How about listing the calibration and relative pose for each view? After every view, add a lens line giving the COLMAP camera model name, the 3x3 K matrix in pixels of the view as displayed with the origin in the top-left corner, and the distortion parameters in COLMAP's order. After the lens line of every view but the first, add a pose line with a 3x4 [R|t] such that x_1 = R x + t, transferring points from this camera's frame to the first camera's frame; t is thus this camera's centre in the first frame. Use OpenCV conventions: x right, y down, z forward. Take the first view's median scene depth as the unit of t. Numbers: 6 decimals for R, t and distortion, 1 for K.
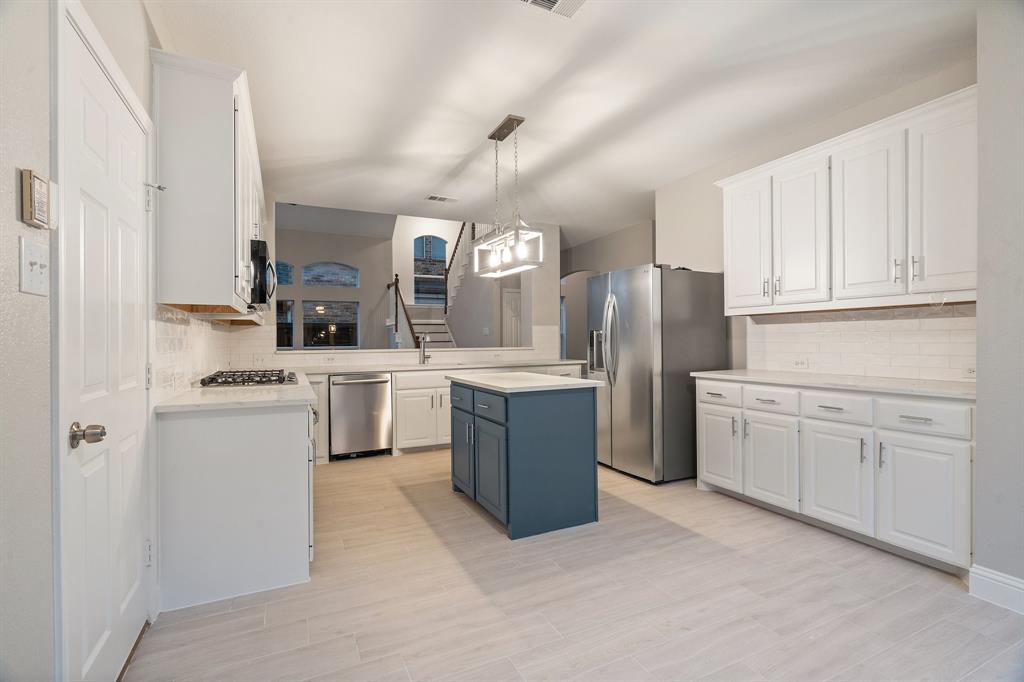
lens RADIAL K [[476.7, 0, 511.4], [0, 476.7, 334.4], [0, 0, 1]] dist [-0.000782, 0.000290]
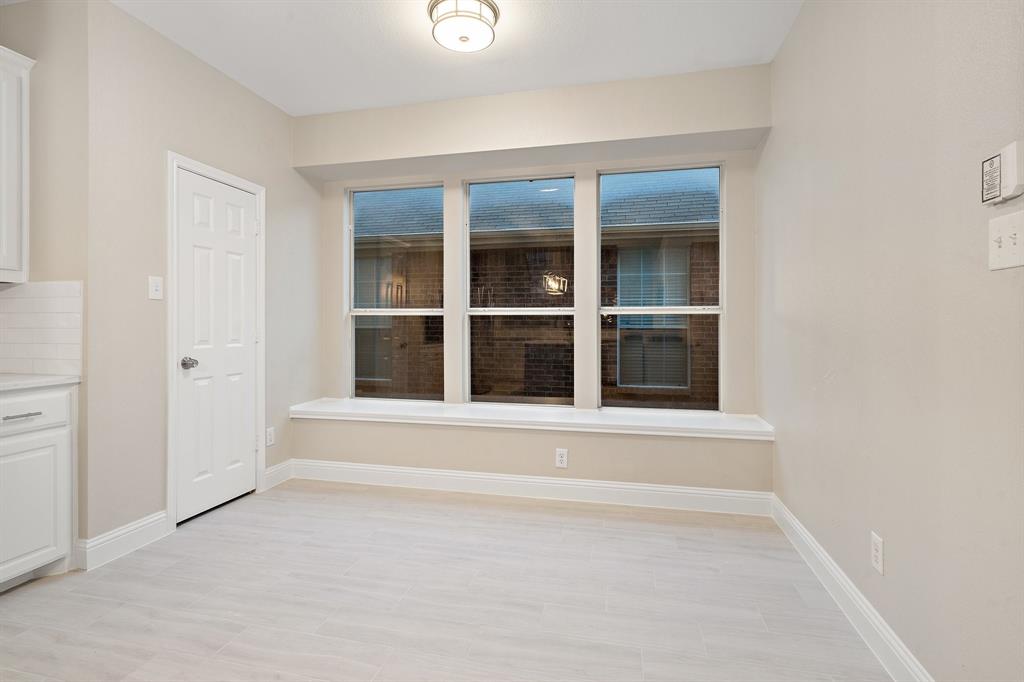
lens RADIAL K [[493.0, 0, 512.0], [0, 493.0, 341.0], [0, 0, 1]] dist [0.002537, 0.000377]
pose [[-0.778187, -0.012838, 0.627901, -0.416875], [0.000495, 0.999778, 0.021055, 0.026654], [-0.628032, 0.016696, -0.778008, 1.258442]]
